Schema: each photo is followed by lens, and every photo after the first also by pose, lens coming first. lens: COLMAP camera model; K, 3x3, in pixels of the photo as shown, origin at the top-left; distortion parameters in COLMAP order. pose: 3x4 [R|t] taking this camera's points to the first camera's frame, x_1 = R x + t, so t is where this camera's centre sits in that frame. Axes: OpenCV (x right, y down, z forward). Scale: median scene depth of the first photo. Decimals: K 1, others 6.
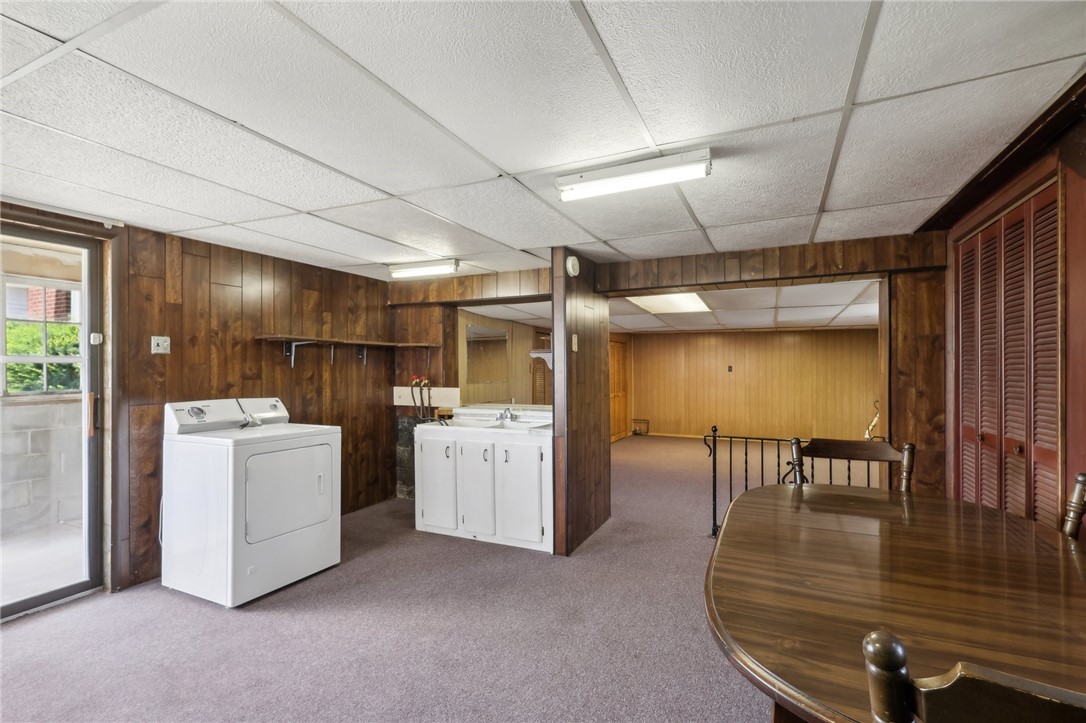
lens RADIAL K [[523.1, 0, 521.4], [0, 523.1, 366.3], [0, 0, 1]] dist [-0.003168, 0.001943]
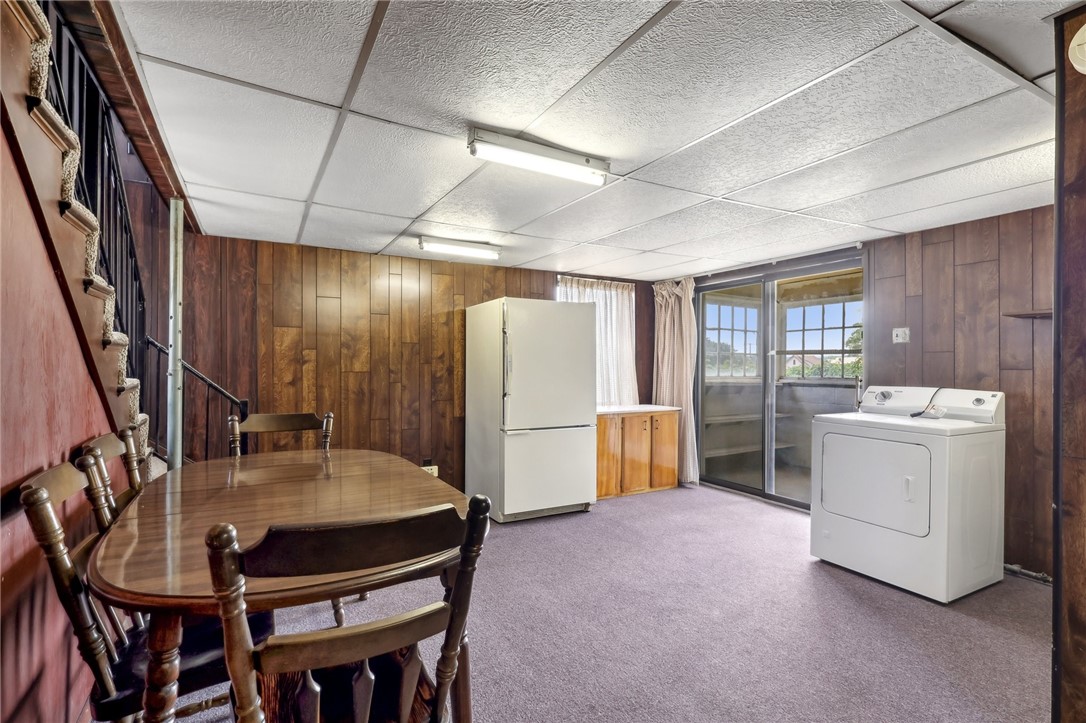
lens RADIAL K [[523.1, 0, 544.7], [0, 523.1, 364.3], [0, 0, 1]] dist [-0.003168, 0.001943]
pose [[-0.568442, -0.004466, -0.822712, 0.226316], [-0.007317, 0.999973, -0.000373, 0.009293], [0.822691, 0.005808, -0.568459, 0.343126]]
